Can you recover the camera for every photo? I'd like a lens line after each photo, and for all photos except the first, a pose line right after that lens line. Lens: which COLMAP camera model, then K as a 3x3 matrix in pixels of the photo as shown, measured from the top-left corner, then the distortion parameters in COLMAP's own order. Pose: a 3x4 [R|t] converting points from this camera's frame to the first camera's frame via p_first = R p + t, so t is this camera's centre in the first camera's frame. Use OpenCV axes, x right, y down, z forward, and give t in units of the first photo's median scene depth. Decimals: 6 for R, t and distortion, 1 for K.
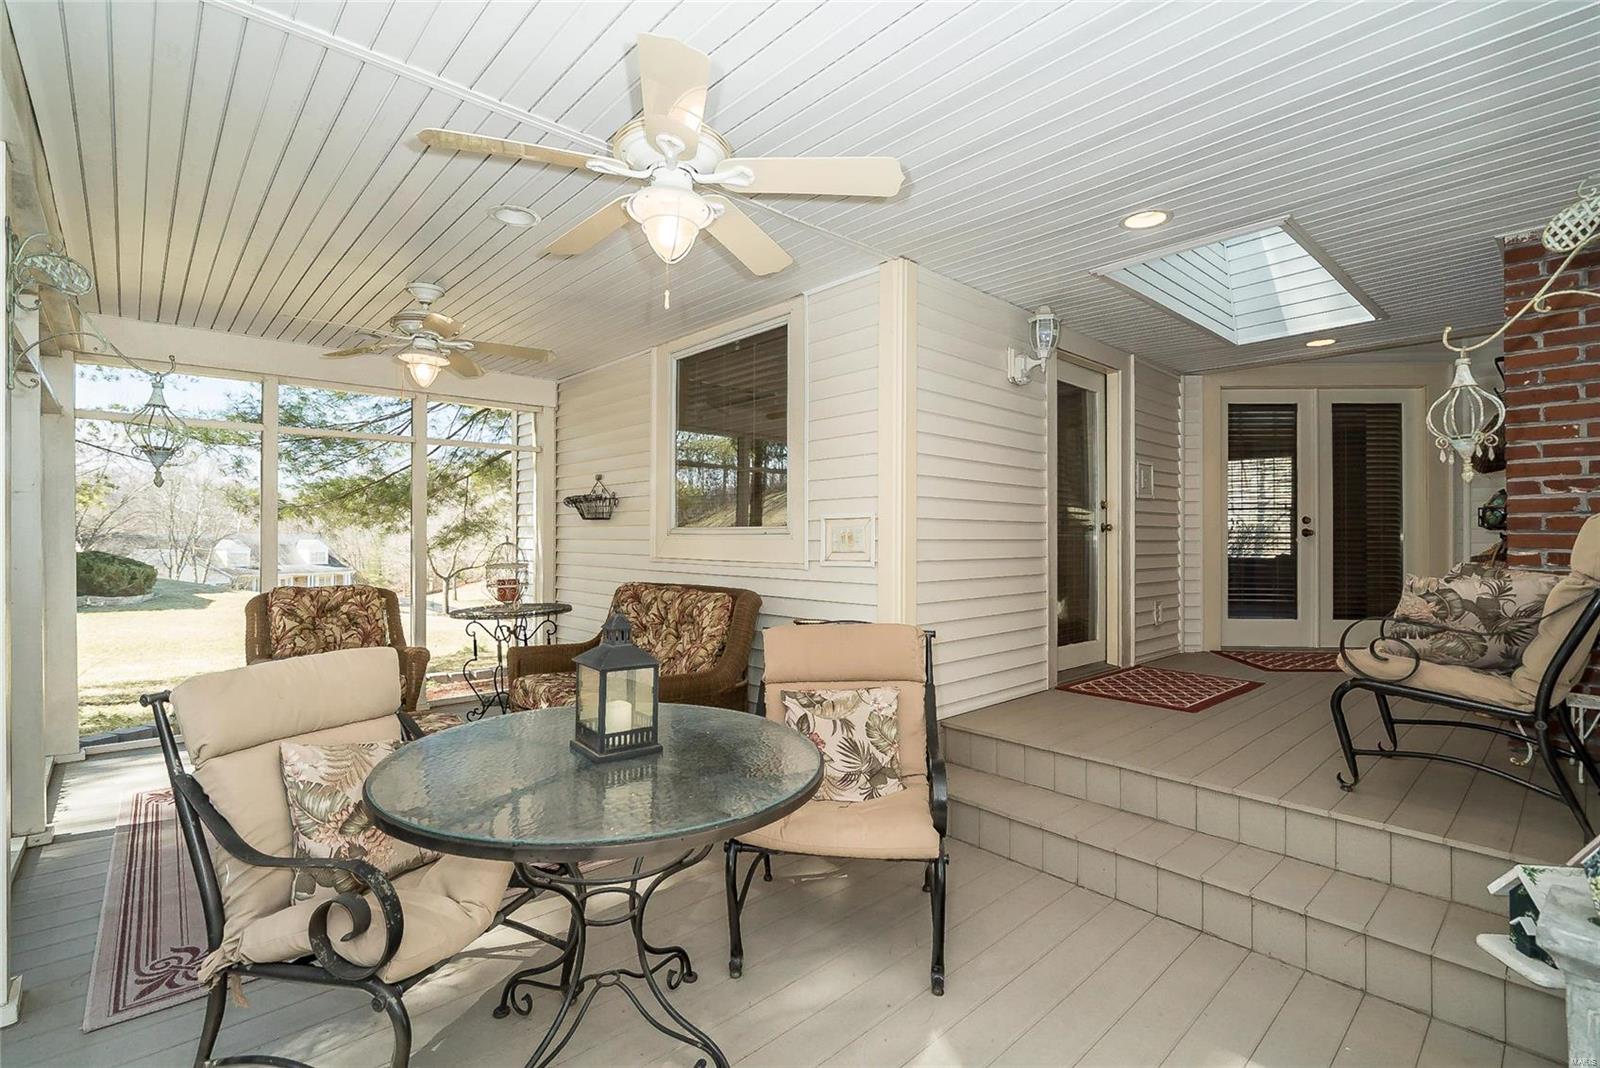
lens RADIAL K [[739.5, 0, 799.1], [0, 739.5, 535.6], [0, 0, 1]] dist [0.000227, 0.000045]
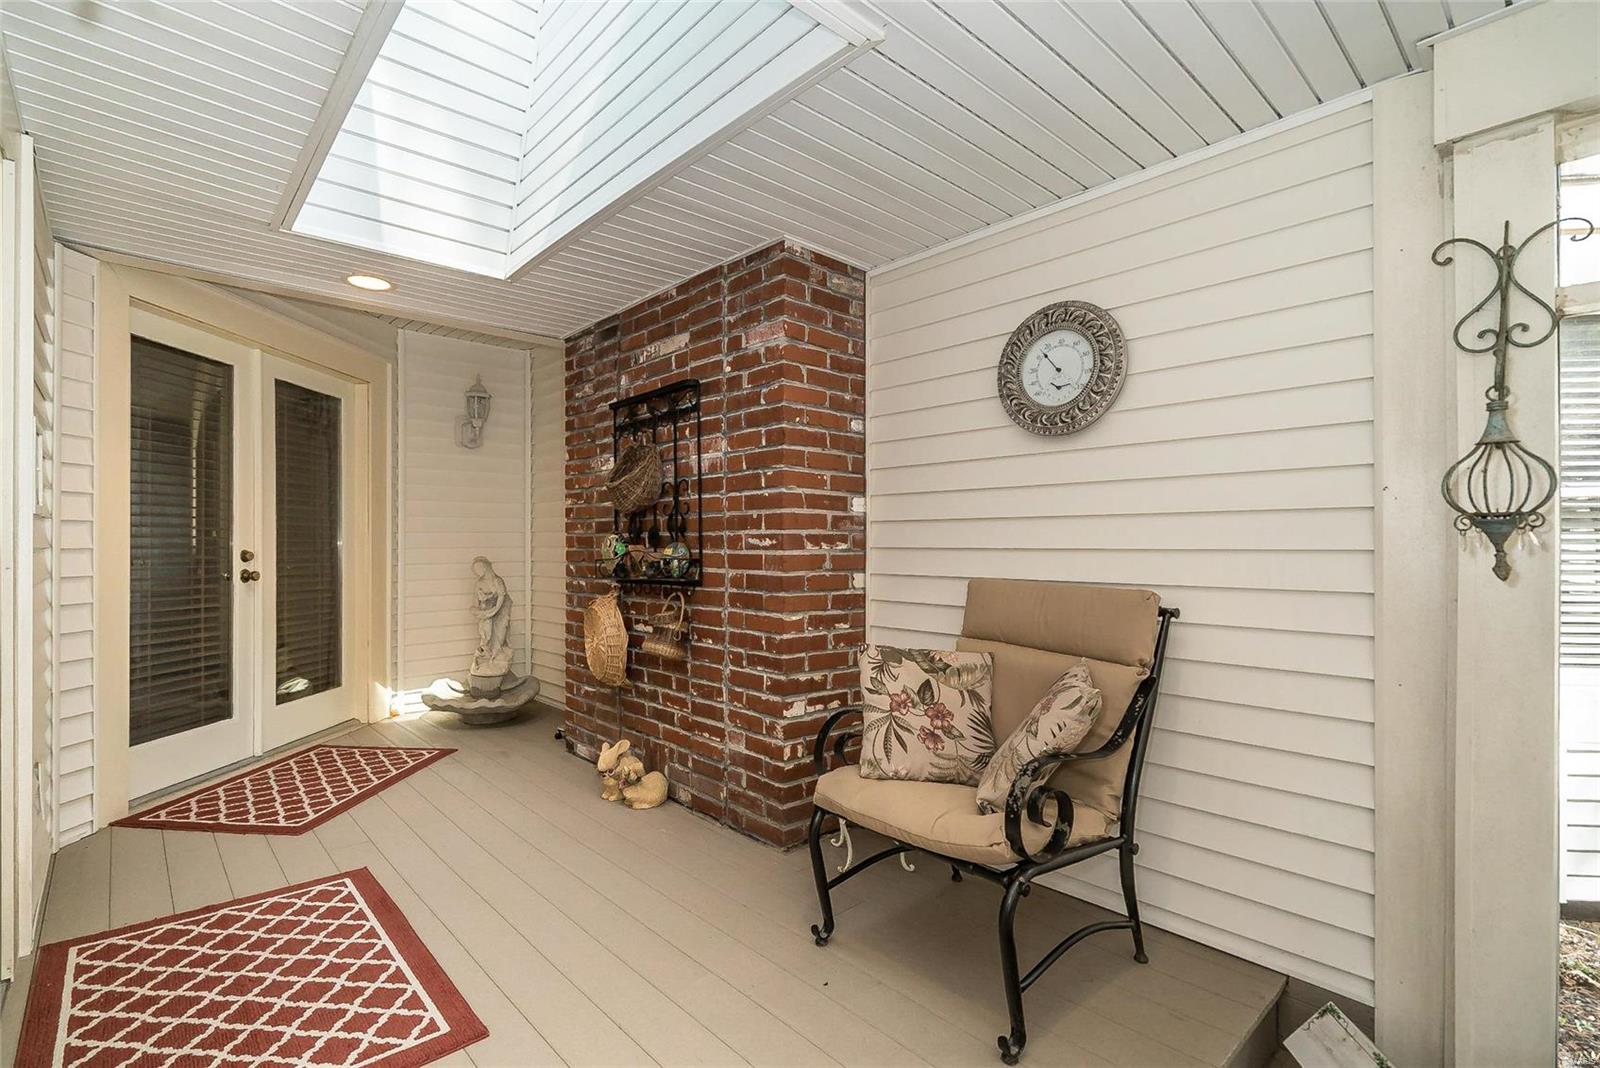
lens RADIAL K [[739.5, 0, 795.8], [0, 739.5, 542.2], [0, 0, 1]] dist [0.000227, 0.000045]
pose [[0.010239, 0.003650, 0.999941, 0.087251], [-0.004969, 0.999981, -0.003599, -0.042868], [-0.999935, -0.004932, 0.010257, 0.697096]]
